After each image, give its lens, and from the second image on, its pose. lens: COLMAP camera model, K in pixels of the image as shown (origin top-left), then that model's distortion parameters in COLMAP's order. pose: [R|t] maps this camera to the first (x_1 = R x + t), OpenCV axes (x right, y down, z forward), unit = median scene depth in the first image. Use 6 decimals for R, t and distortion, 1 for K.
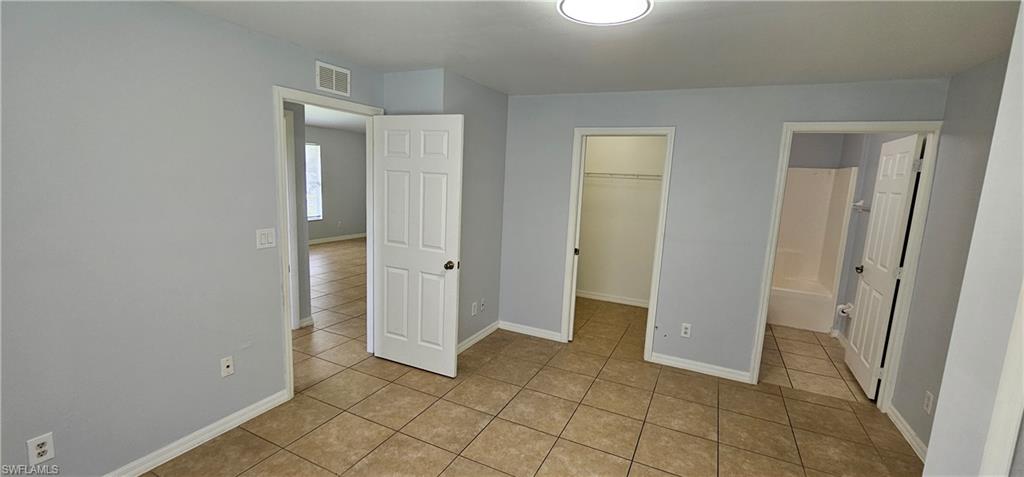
lens RADIAL K [[422.3, 0, 512.0], [0, 422.3, 238.5], [0, 0, 1]] dist [-0.002730, -0.000207]
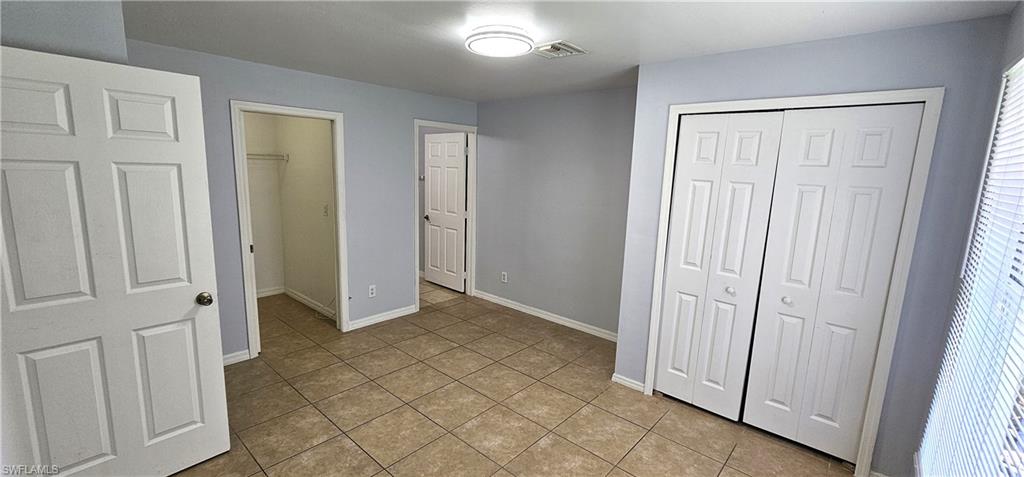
lens RADIAL K [[422.3, 0, 512.0], [0, 422.3, 238.5], [0, 0, 1]] dist [-0.002730, -0.000207]
pose [[0.267935, -0.197639, 0.942947, -0.630603], [0.125167, 0.977579, 0.169332, -0.084500], [-0.955272, 0.072656, 0.286665, 0.320096]]
